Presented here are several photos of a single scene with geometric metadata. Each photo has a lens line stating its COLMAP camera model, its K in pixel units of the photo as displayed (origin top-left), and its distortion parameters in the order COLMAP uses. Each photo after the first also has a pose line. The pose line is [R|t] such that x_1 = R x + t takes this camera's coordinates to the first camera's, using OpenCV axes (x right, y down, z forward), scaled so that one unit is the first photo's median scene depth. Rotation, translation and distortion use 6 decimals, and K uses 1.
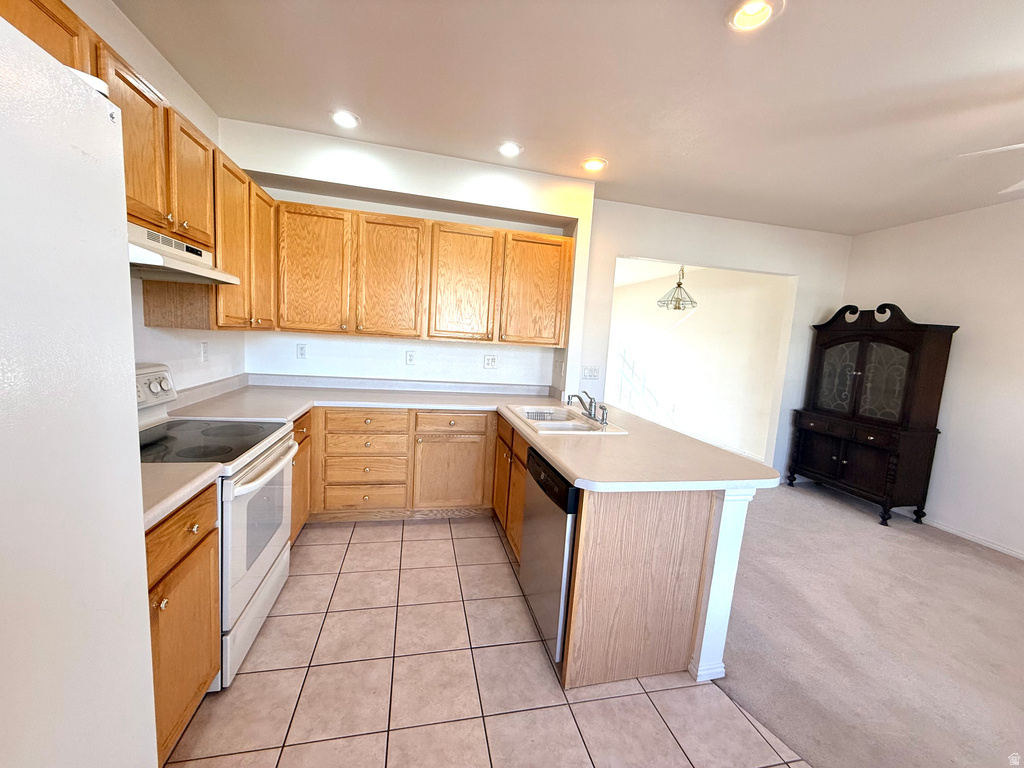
lens RADIAL K [[404.7, 0, 509.5], [0, 404.7, 383.3], [0, 0, 1]] dist [-0.000757, 0.000206]
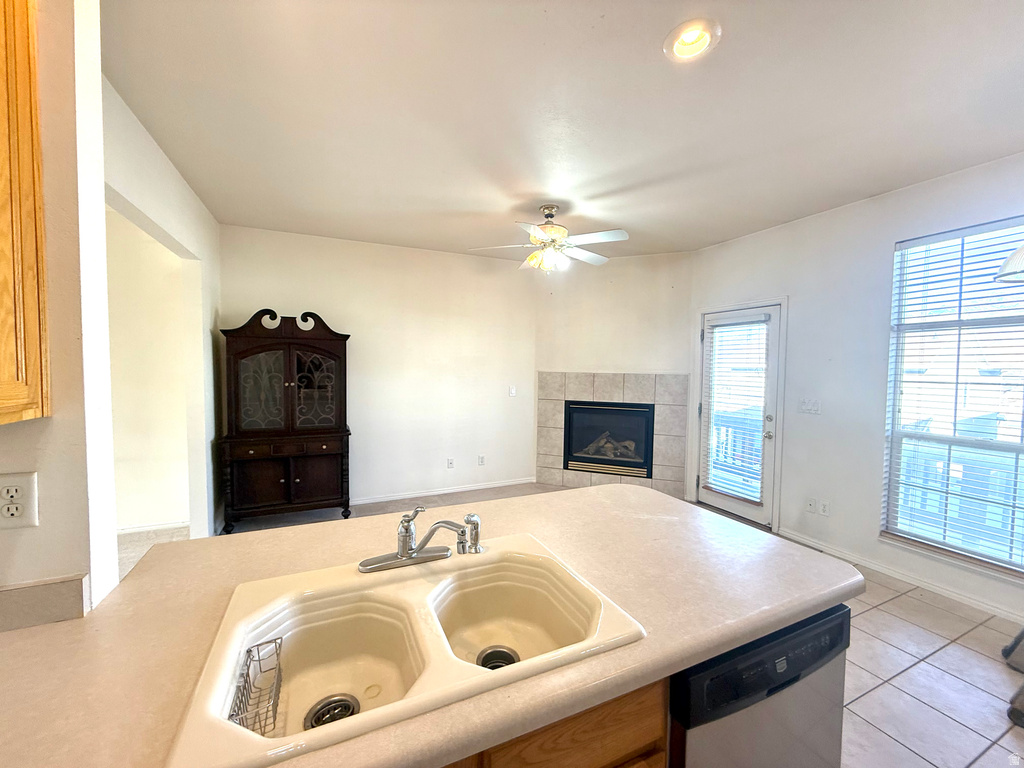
lens RADIAL K [[404.7, 0, 509.5], [0, 404.7, 383.3], [0, 0, 1]] dist [-0.000757, 0.000206]
pose [[-0.205194, -0.109111, 0.972620, -0.175800], [0.089109, 0.987556, 0.129586, -0.122108], [-0.974656, 0.113260, -0.192918, 0.820708]]
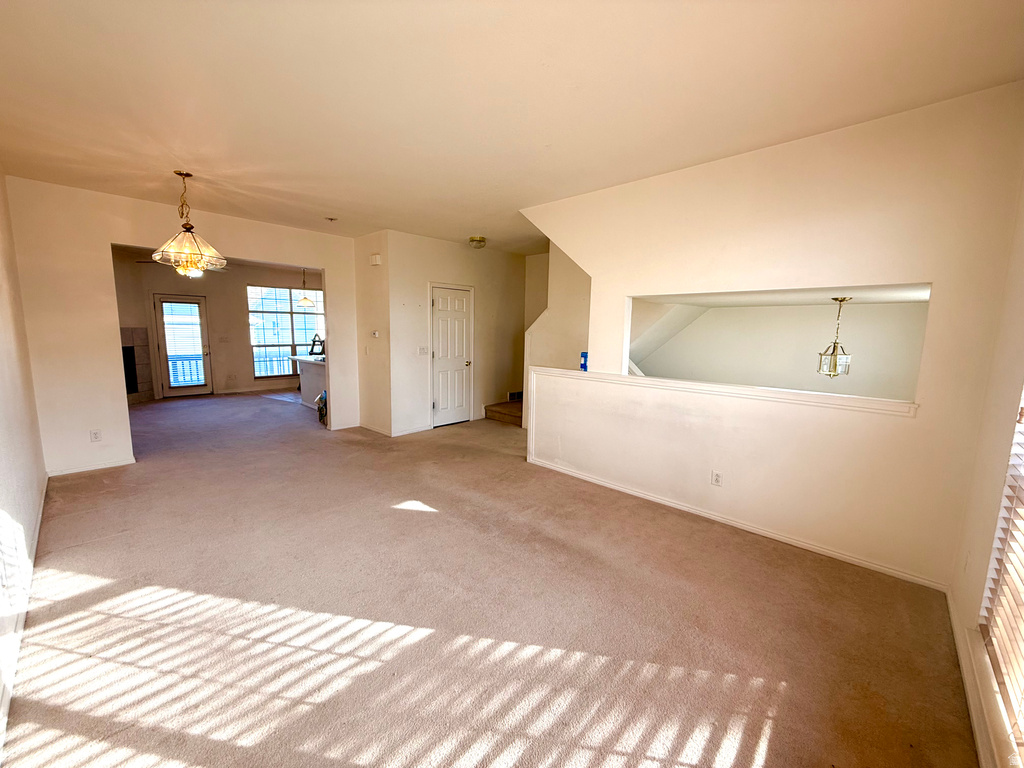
lens RADIAL K [[404.7, 0, 509.5], [0, 404.7, 383.3], [0, 0, 1]] dist [-0.000757, 0.000206]
pose [[-0.834628, -0.004080, -0.550798, 0.581292], [-0.131025, 0.972739, 0.191339, -0.340629], [0.535003, 0.231865, -0.812410, 3.157632]]
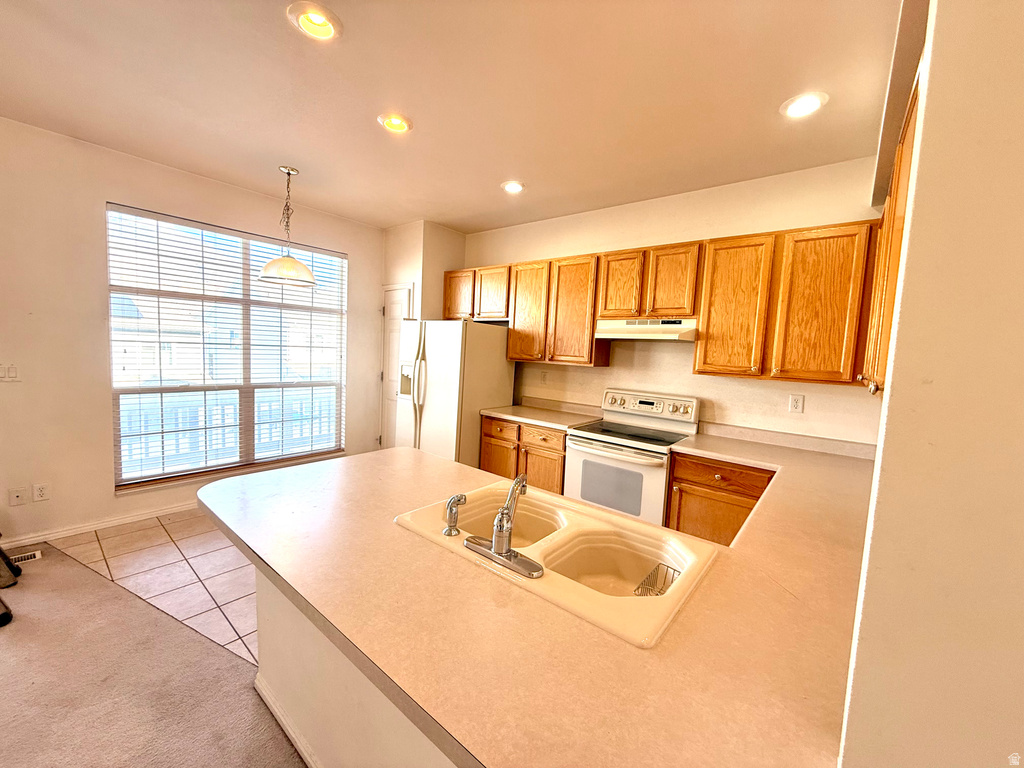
lens RADIAL K [[404.7, 0, 509.5], [0, 404.7, 383.3], [0, 0, 1]] dist [-0.000757, 0.000206]
pose [[-0.788012, -0.054885, -0.613208, 0.380260], [-0.169549, 0.976850, 0.130448, -0.111884], [0.591853, 0.206763, -0.779076, 1.093786]]
